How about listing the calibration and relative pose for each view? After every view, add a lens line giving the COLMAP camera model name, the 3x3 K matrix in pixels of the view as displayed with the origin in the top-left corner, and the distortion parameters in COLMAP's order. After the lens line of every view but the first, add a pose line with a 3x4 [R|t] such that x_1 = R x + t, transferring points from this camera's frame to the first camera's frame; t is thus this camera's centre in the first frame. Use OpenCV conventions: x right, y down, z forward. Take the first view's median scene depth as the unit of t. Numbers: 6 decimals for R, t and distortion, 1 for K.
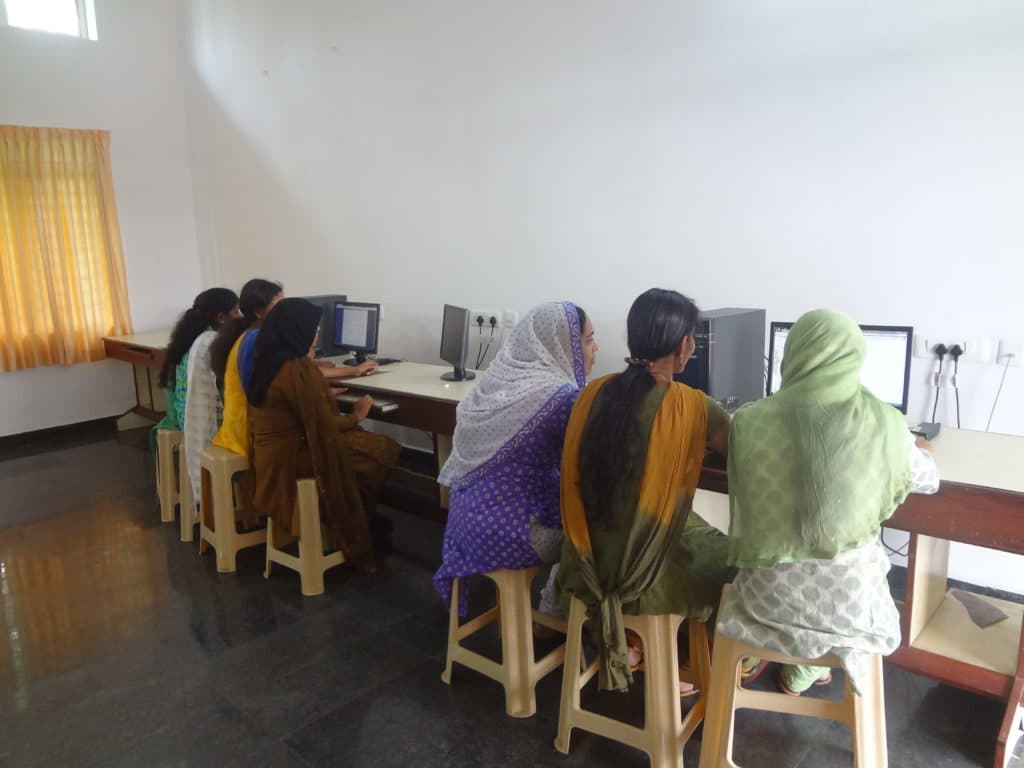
lens RADIAL K [[806.9, 0, 512.0], [0, 806.9, 384.0], [0, 0, 1]] dist [-0.042465, -0.001597]
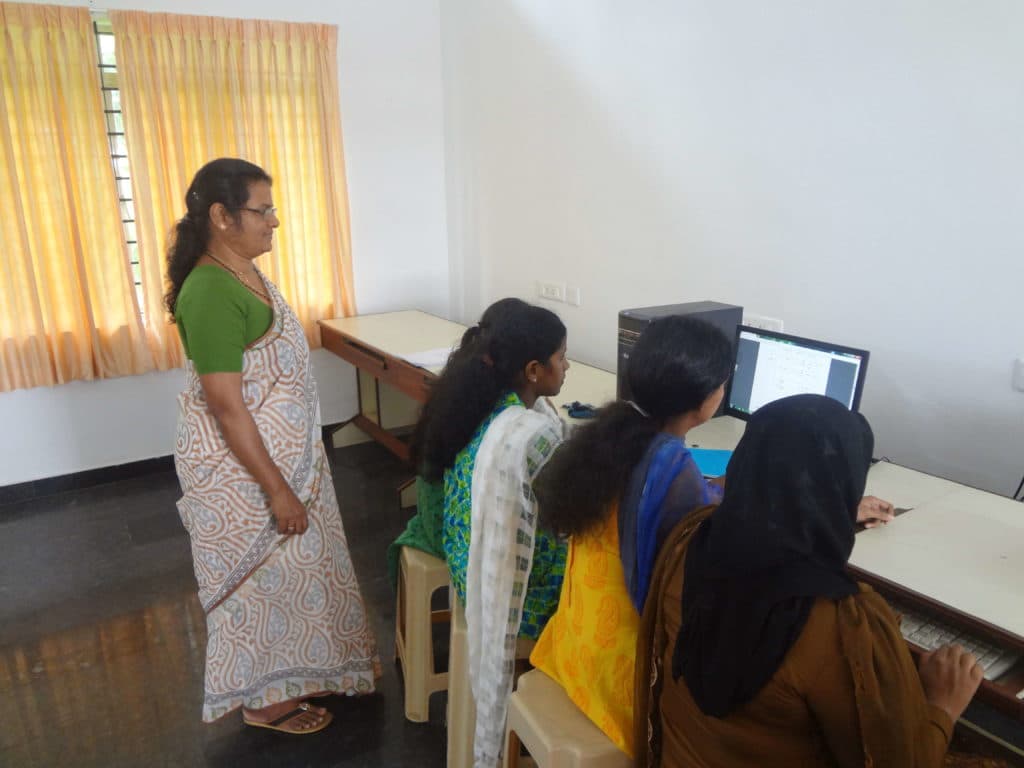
lens RADIAL K [[806.9, 0, 512.0], [0, 806.9, 384.0], [0, 0, 1]] dist [-0.042465, -0.001597]
pose [[0.970305, 0.076419, -0.229498, -0.178512], [-0.059328, 0.994989, 0.080480, -0.073320], [0.234498, -0.064474, 0.969976, 0.345838]]
